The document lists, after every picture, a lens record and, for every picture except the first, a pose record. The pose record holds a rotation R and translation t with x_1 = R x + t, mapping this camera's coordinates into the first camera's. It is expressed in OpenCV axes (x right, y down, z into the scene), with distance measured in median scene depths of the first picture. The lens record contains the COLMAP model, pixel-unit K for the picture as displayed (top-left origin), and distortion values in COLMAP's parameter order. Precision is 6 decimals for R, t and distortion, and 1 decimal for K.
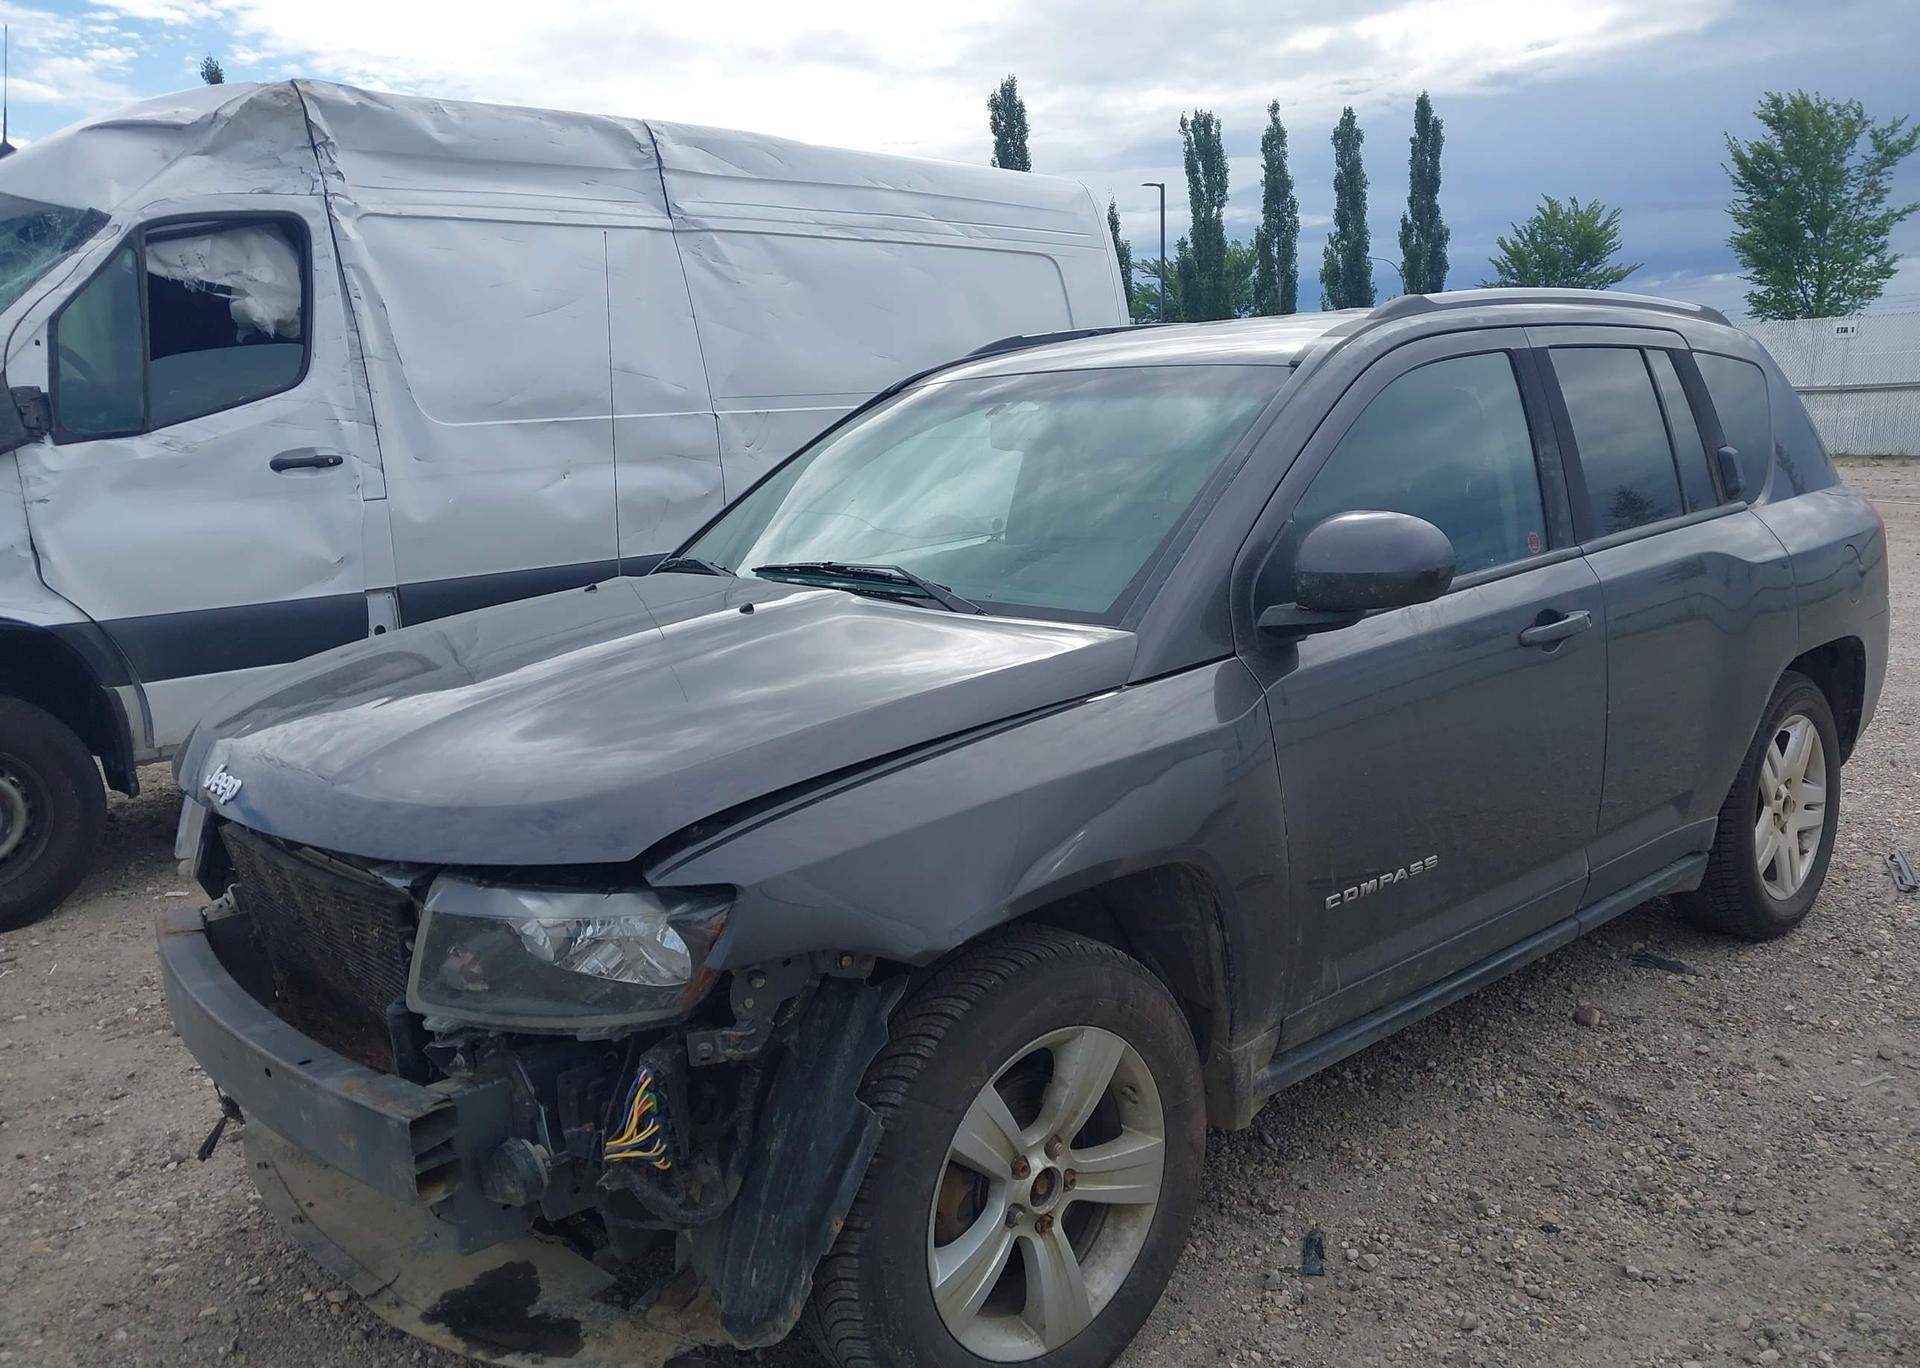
lens RADIAL K [[1524.2, 0, 965.6], [0, 1524.2, 700.7], [0, 0, 1]] dist [0.019106, -0.017268]
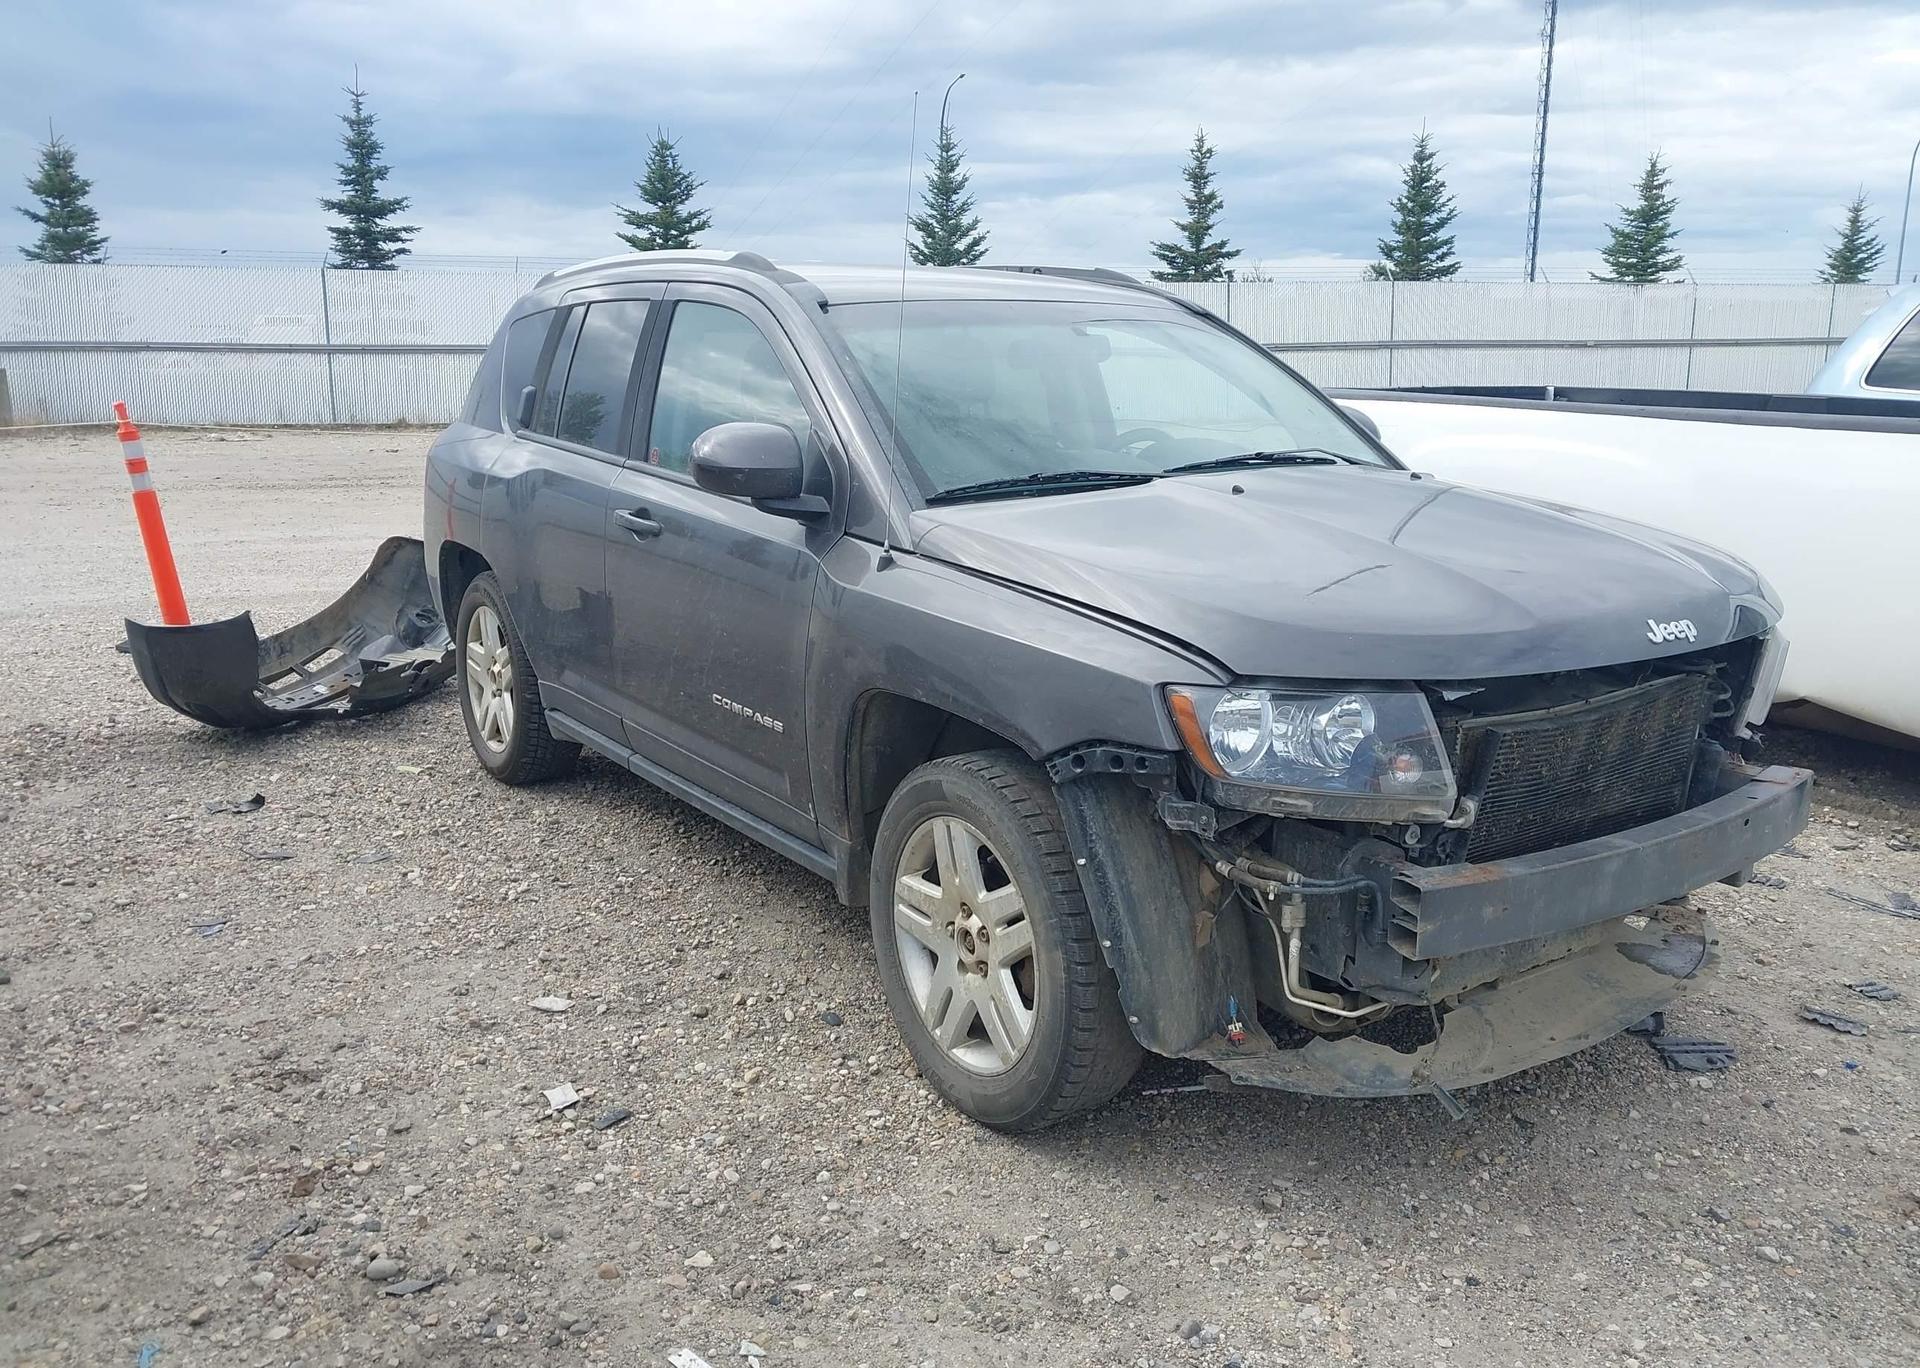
lens RADIAL K [[1524.2, 0, 944.4], [0, 1524.2, 713.0], [0, 0, 1]] dist [0.019106, -0.017268]
pose [[0.116722, -0.192740, 0.974283, -0.778314], [0.175632, 0.969533, 0.170759, -0.081372], [-0.977512, 0.151184, 0.147017, 0.639599]]
